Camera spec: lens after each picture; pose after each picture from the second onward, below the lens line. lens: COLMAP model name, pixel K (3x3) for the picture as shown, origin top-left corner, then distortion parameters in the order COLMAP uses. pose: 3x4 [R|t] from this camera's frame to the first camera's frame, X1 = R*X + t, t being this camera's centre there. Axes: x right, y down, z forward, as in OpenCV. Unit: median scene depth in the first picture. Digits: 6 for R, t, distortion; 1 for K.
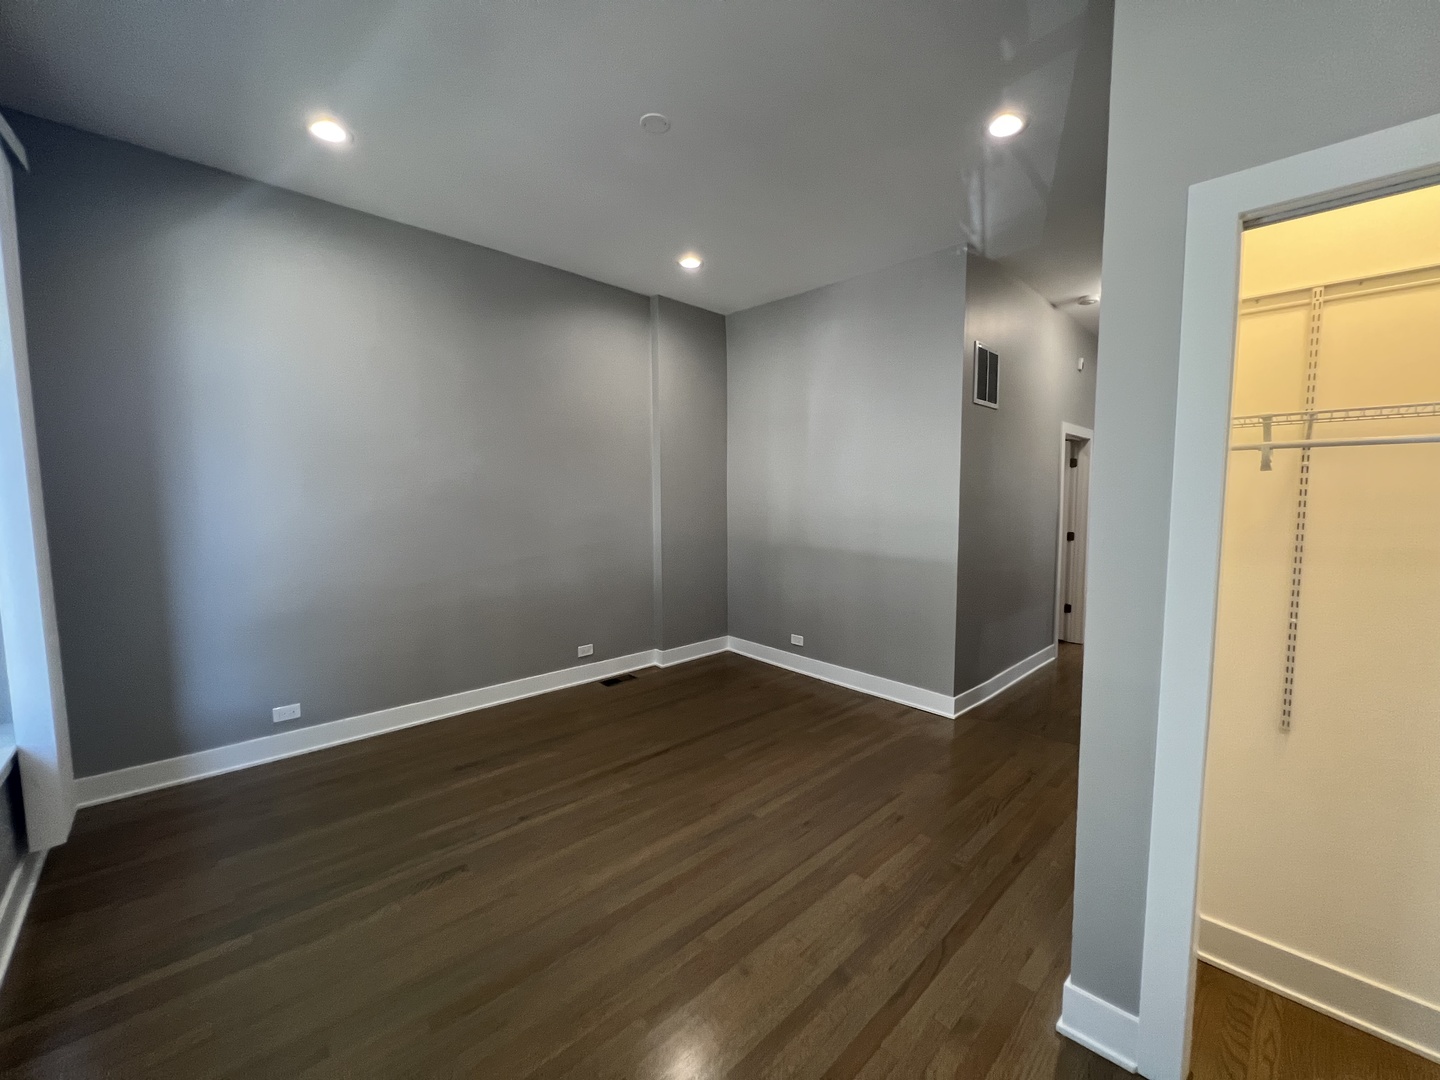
lens RADIAL K [[574.9, 0, 723.9], [0, 574.9, 538.4], [0, 0, 1]] dist [-0.008016, 0.000871]
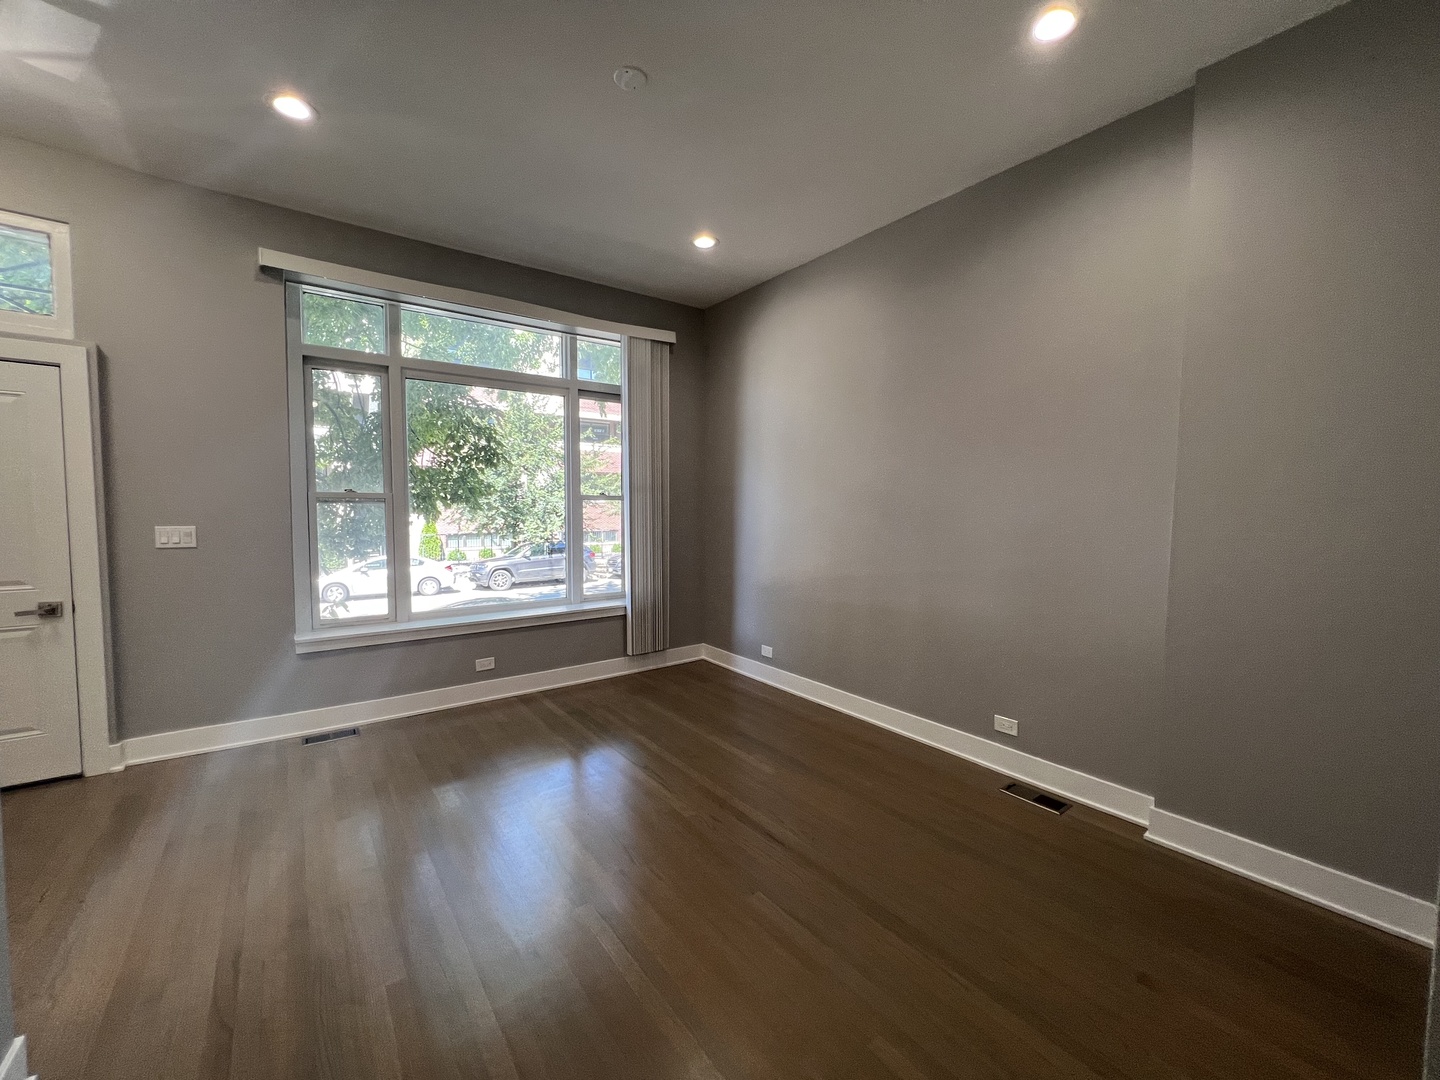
lens RADIAL K [[574.9, 0, 718.6], [0, 574.9, 536.4], [0, 0, 1]] dist [-0.008016, 0.000871]
pose [[-0.123206, 0.053099, -0.990960, 0.652014], [-0.079653, 0.994817, 0.063209, -0.056404], [0.989179, 0.086721, -0.118338, 1.058060]]
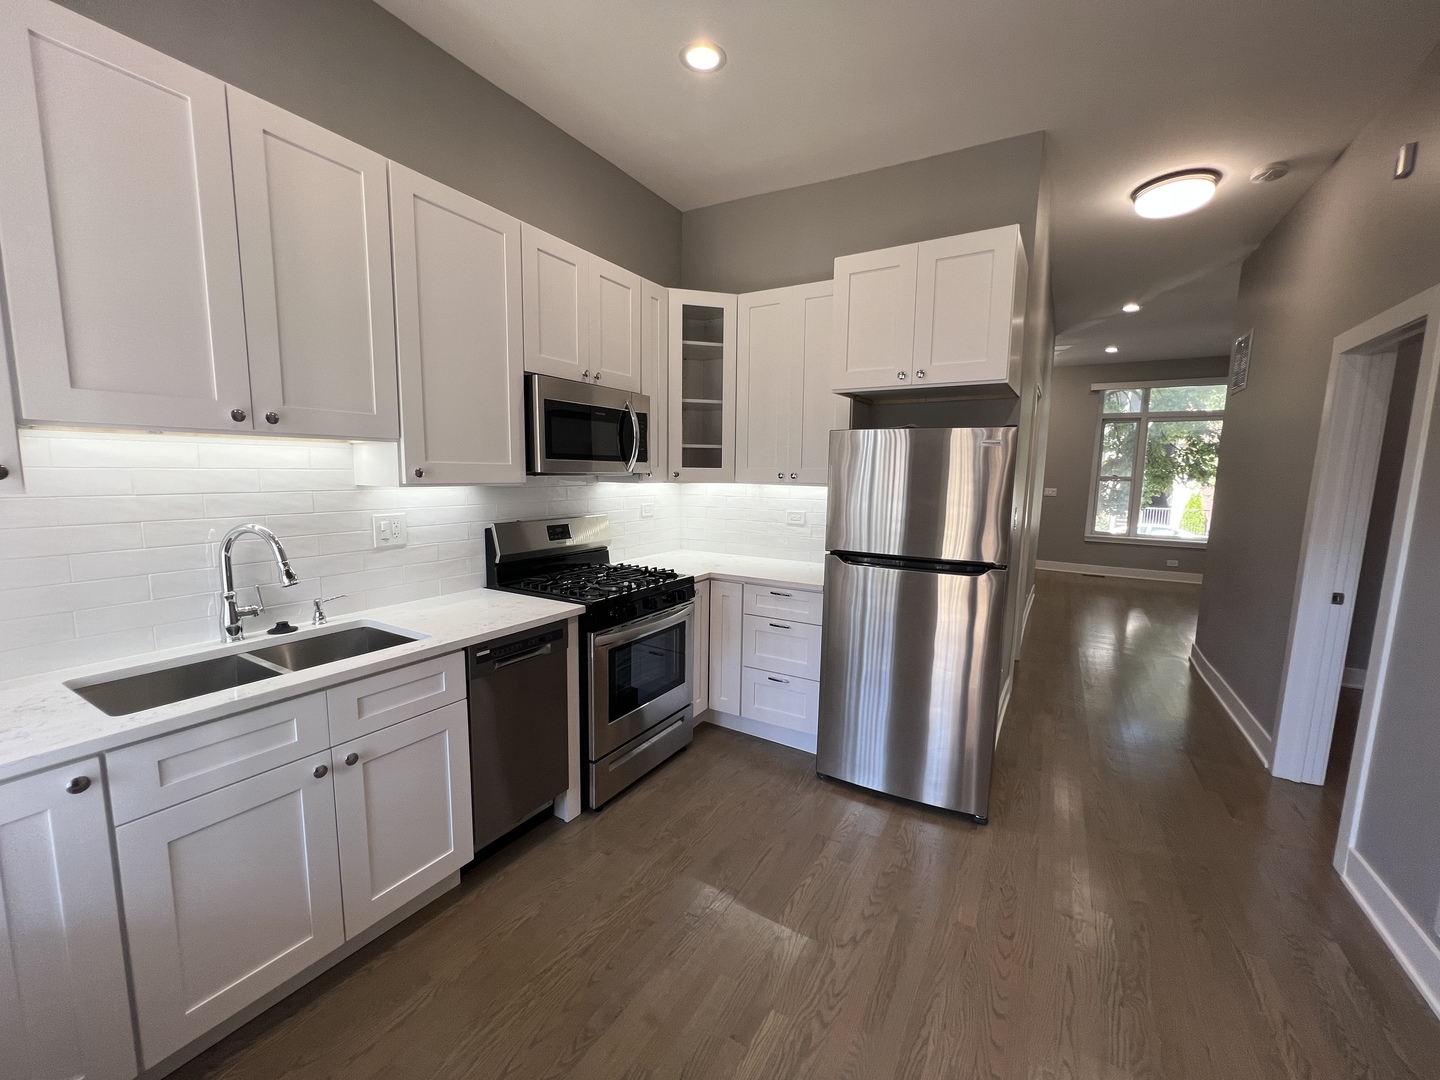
lens RADIAL K [[574.9, 0, 724.3], [0, 574.9, 542.4], [0, 0, 1]] dist [-0.008016, 0.000871]
pose [[-0.962837, 0.015875, -0.269615, 2.038659], [-0.038540, 0.979979, 0.195333, -0.158701], [0.267318, 0.198465, -0.942949, 2.241549]]
